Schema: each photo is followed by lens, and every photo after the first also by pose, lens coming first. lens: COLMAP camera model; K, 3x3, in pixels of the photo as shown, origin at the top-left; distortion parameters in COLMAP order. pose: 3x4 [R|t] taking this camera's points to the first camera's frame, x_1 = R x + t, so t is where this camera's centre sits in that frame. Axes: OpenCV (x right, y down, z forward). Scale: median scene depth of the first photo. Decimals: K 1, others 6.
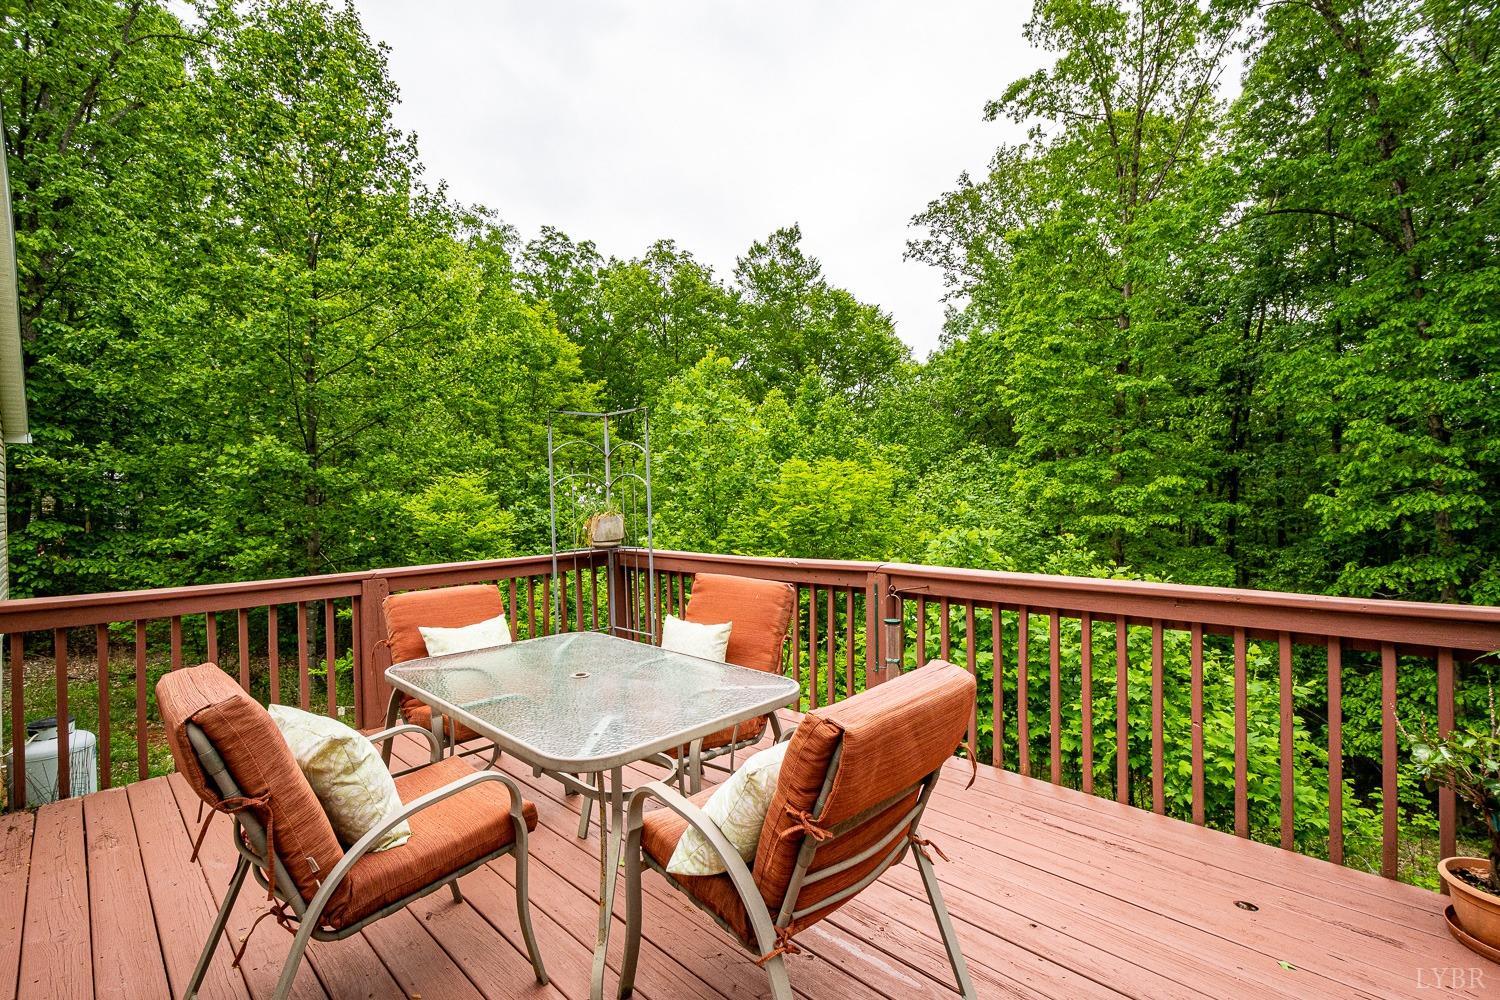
lens RADIAL K [[663.7, 0, 737.5], [0, 663.7, 504.5], [0, 0, 1]] dist [0.013856, -0.004535]
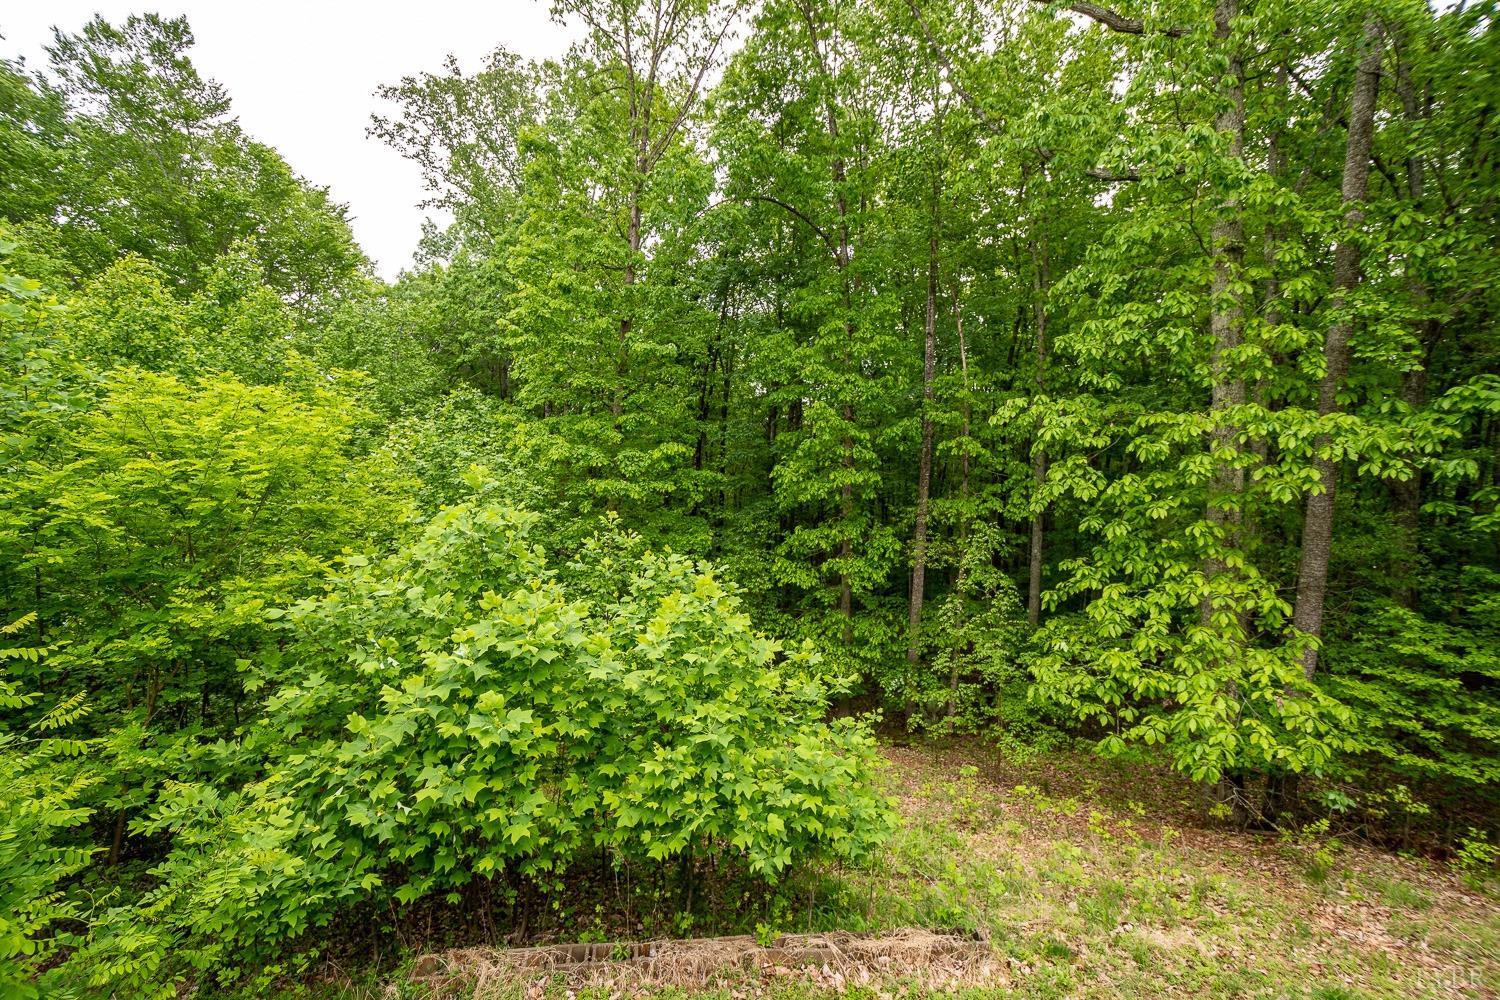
lens RADIAL K [[663.7, 0, 745.8], [0, 663.7, 500.4], [0, 0, 1]] dist [0.013856, -0.004535]
pose [[0.717031, -0.003046, 0.697035, 0.035914], [-0.043084, 0.997885, 0.048680, -0.006933], [-0.695709, -0.064936, 0.715383, 0.172702]]
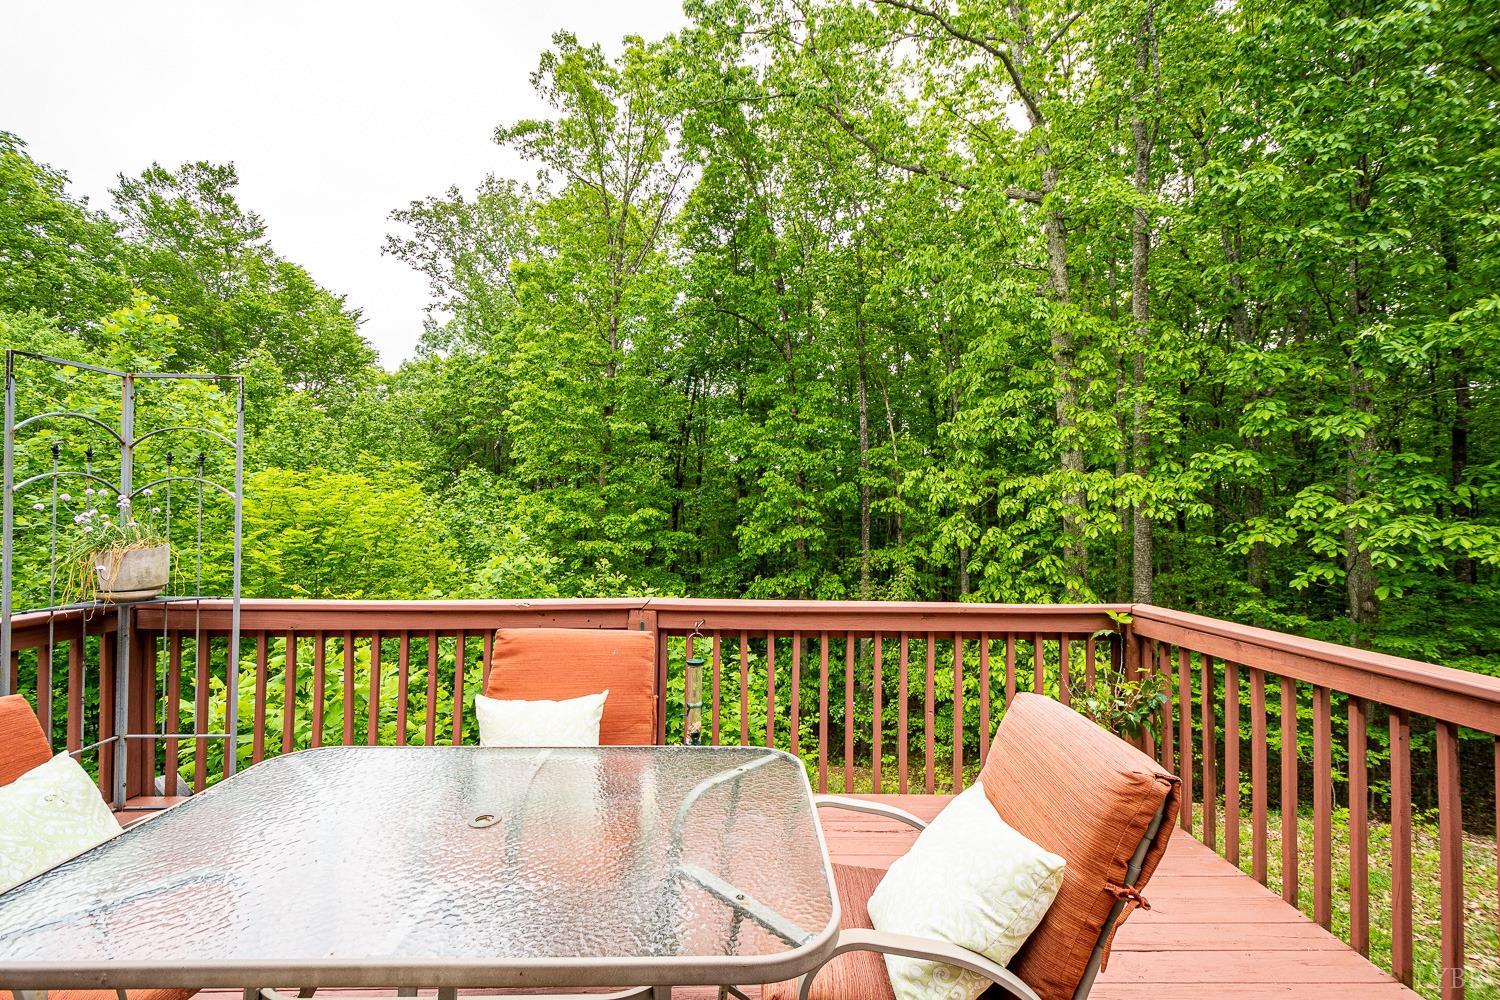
lens RADIAL K [[663.7, 0, 756.2], [0, 663.7, 498.6], [0, 0, 1]] dist [0.013856, -0.004535]
pose [[0.686976, 0.046782, 0.725173, -0.056872], [-0.013516, 0.998576, -0.051615, -0.000364], [-0.726554, 0.025657, 0.686630, 0.044817]]
